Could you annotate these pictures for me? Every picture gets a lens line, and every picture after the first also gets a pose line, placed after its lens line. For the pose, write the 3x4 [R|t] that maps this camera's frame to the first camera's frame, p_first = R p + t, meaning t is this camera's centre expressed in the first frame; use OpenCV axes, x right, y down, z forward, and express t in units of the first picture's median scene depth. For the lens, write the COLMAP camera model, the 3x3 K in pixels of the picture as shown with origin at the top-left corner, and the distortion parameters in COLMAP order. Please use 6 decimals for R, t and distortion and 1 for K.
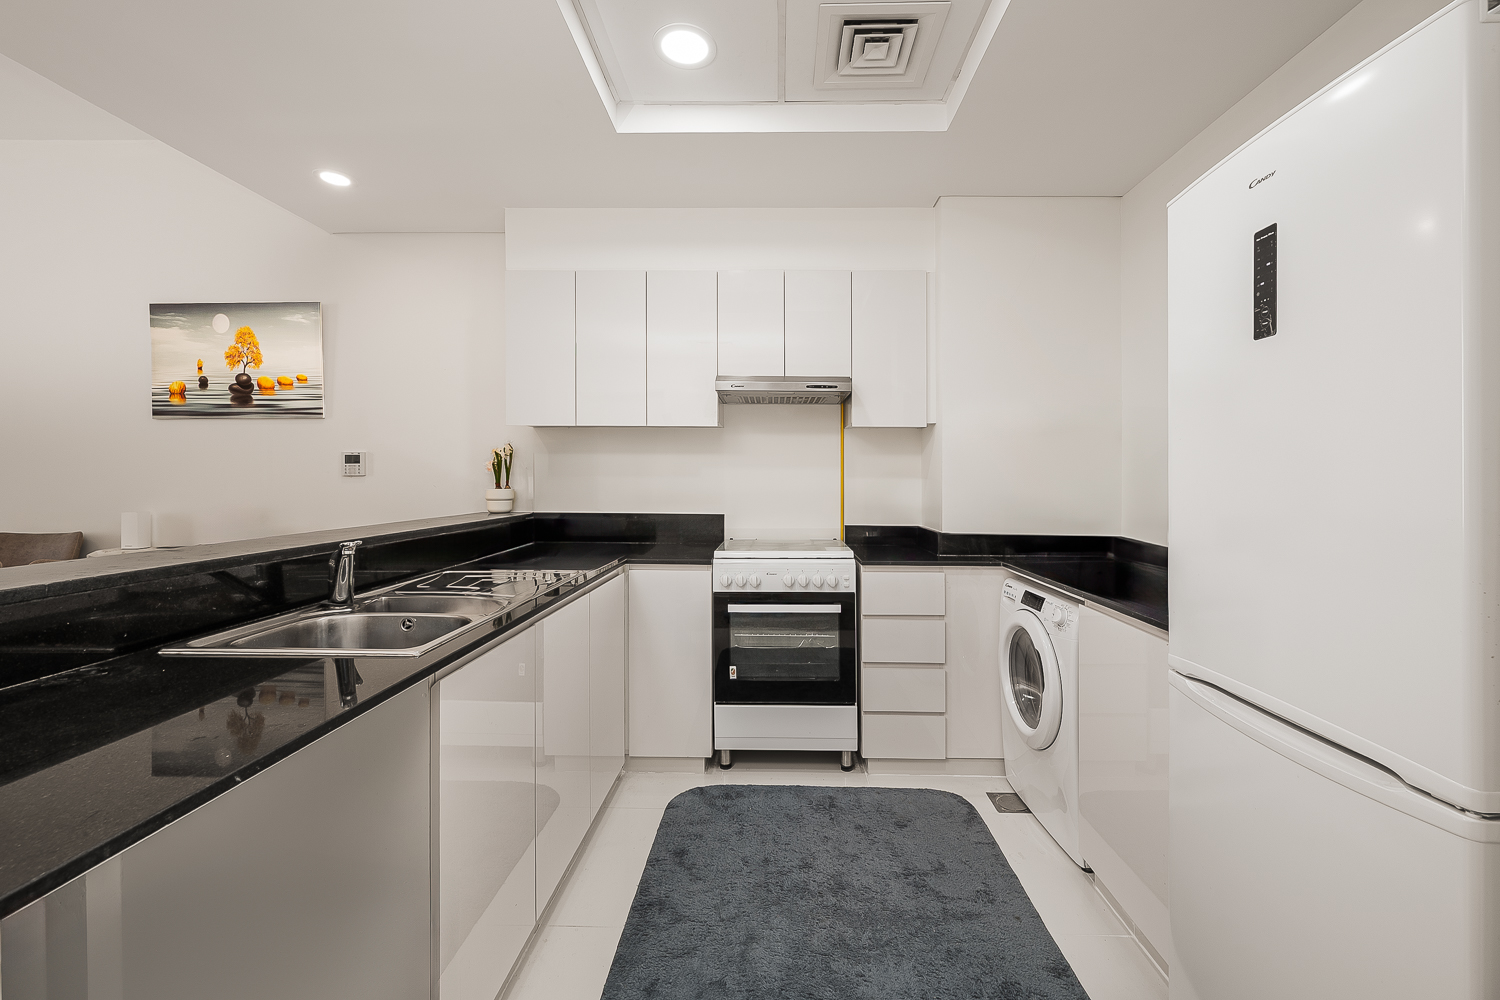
lens RADIAL K [[613.8, 0, 769.4], [0, 613.8, 497.2], [0, 0, 1]] dist [-0.001716, -0.000233]
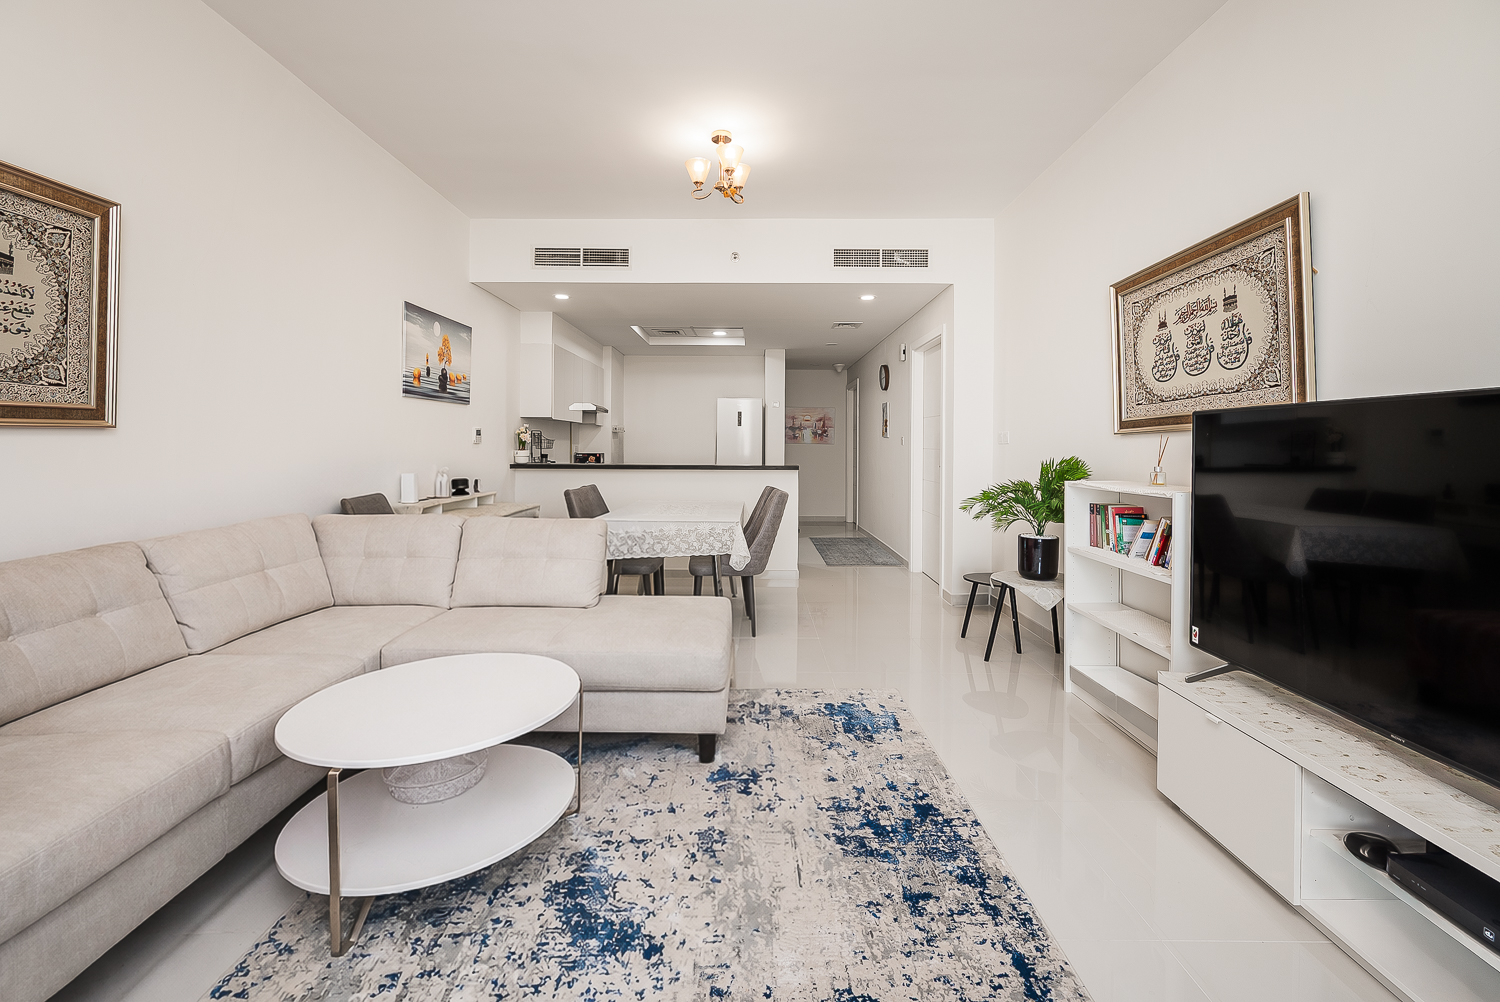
lens RADIAL K [[604.8, 0, 748.5], [0, 604.8, 440.3], [0, 0, 1]] dist [-0.000740, -0.000048]
pose [[-0.006853, 0.004275, 0.999967, -2.206586], [0.014965, 0.999879, -0.004172, -0.026169], [-0.999865, 0.014936, -0.006916, 0.334378]]
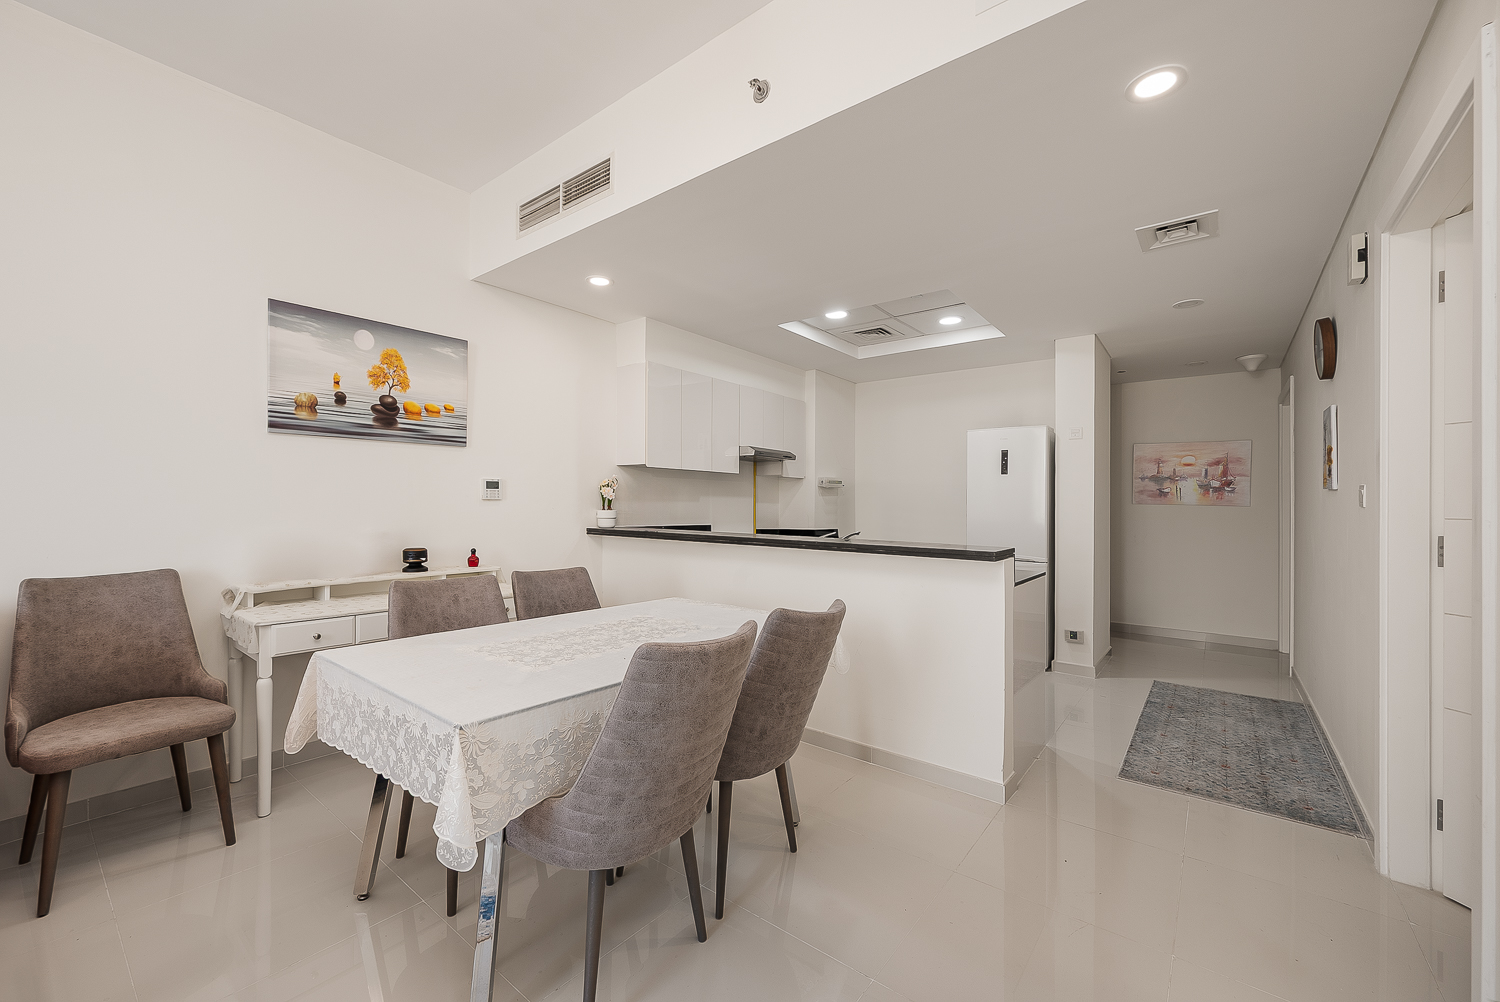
lens RADIAL K [[591.4, 0, 750.0], [0, 591.4, 501.0], [0, 0, 1]] dist [0.000998, 0.000049]
pose [[0.611969, 0.006581, 0.790854, -1.253495], [0.007448, 0.999873, -0.014084, -0.013828], [-0.790846, 0.014510, 0.611843, -0.040769]]
